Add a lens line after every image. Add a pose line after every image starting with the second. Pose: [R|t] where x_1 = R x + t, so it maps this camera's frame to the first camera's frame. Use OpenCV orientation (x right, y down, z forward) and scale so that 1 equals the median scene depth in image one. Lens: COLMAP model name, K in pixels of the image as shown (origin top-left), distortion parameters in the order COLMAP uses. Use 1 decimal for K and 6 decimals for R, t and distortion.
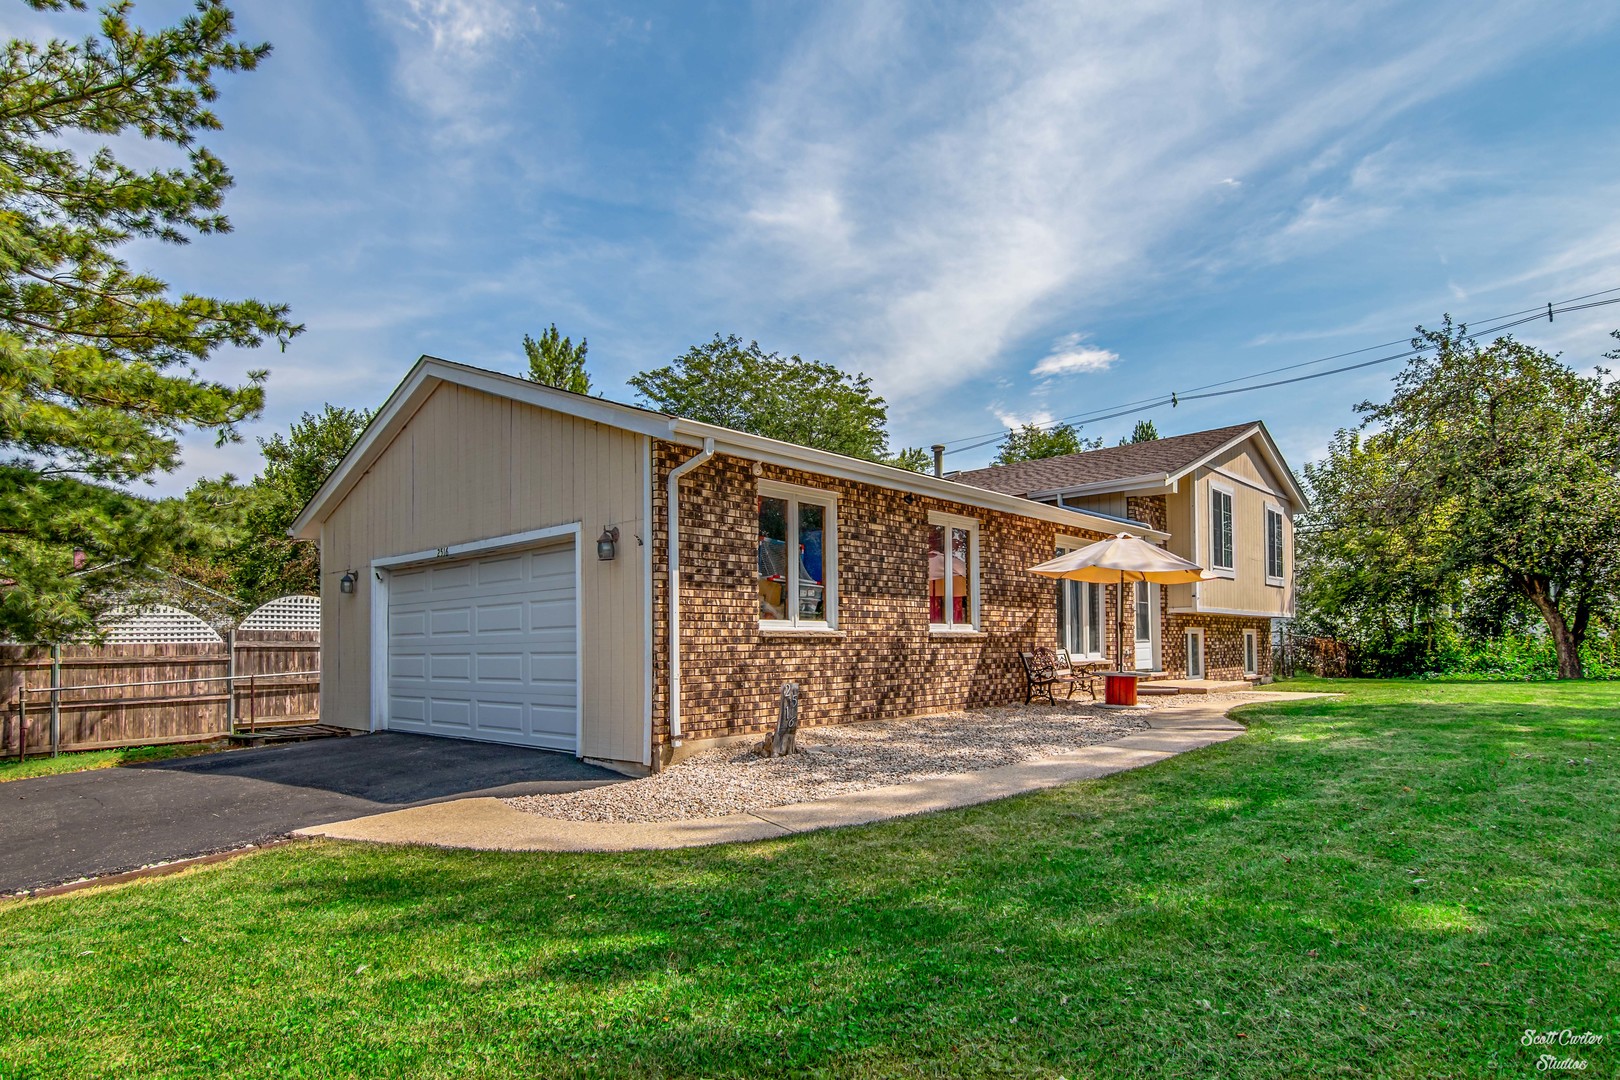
lens RADIAL K [[879.7, 0, 811.1], [0, 879.7, 605.9], [0, 0, 1]] dist [0.045739, -0.000059]
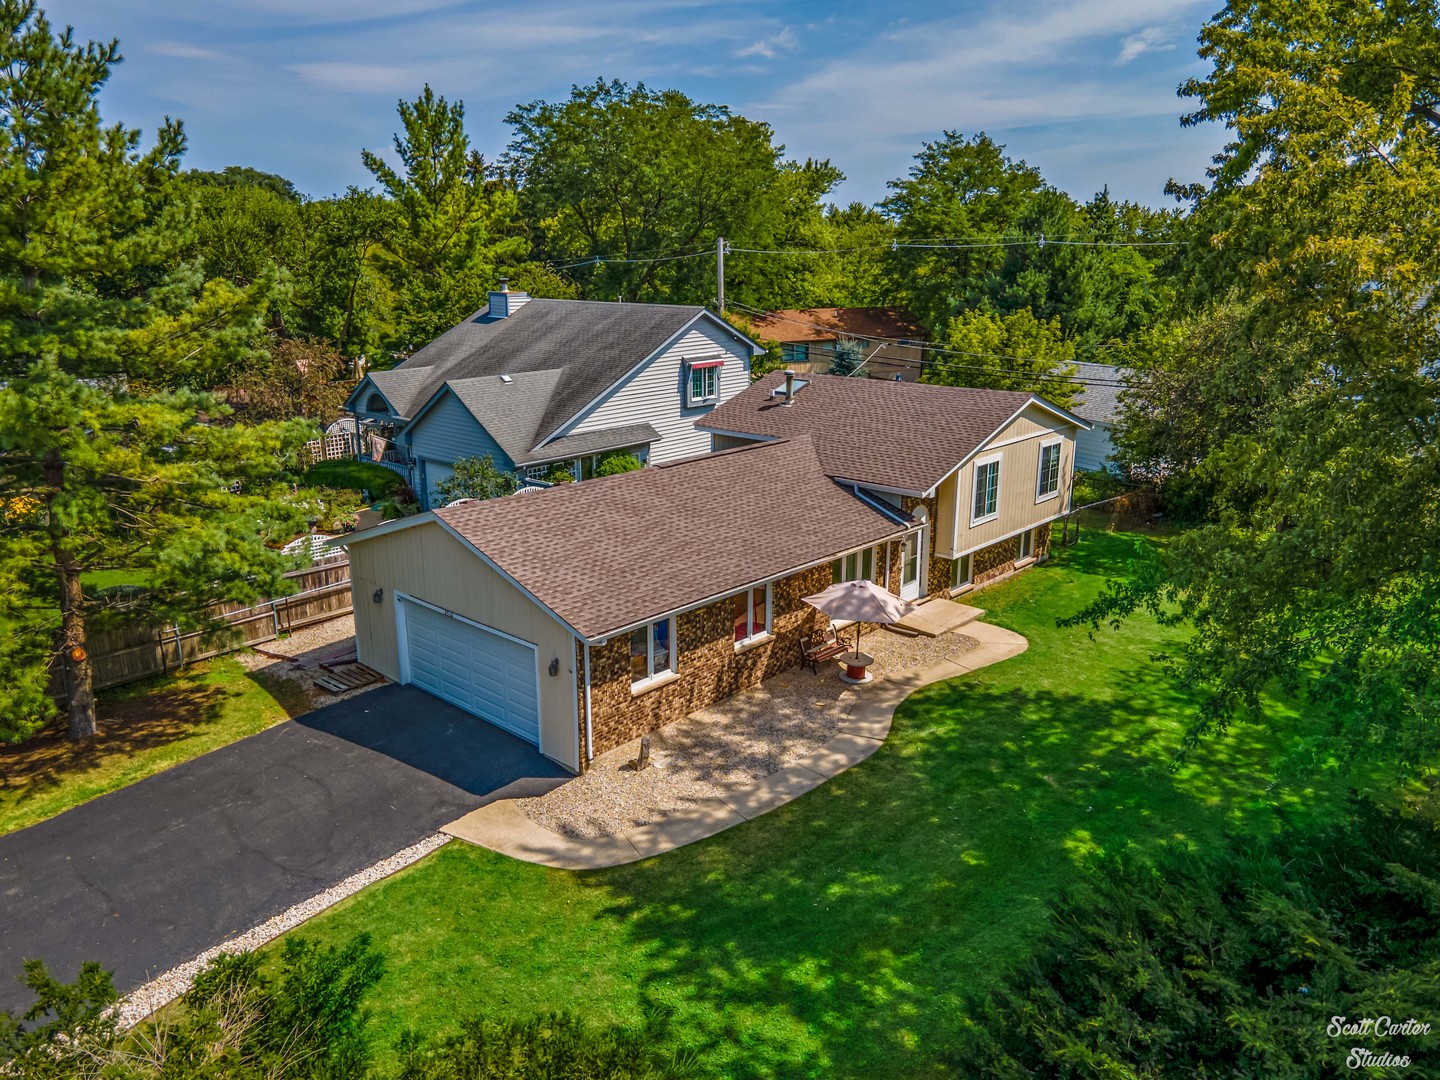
lens RADIAL K [[1076.4, 0, 720.0], [0, 1076.4, 540.0], [0, 0, 1]] dist [0.006789, 0.002028]
pose [[0.999919, 0.012679, -0.000501, 0.119689], [-0.011890, 0.950016, 0.311973, -0.936189], [0.004431, -0.311942, 0.950091, -1.026172]]
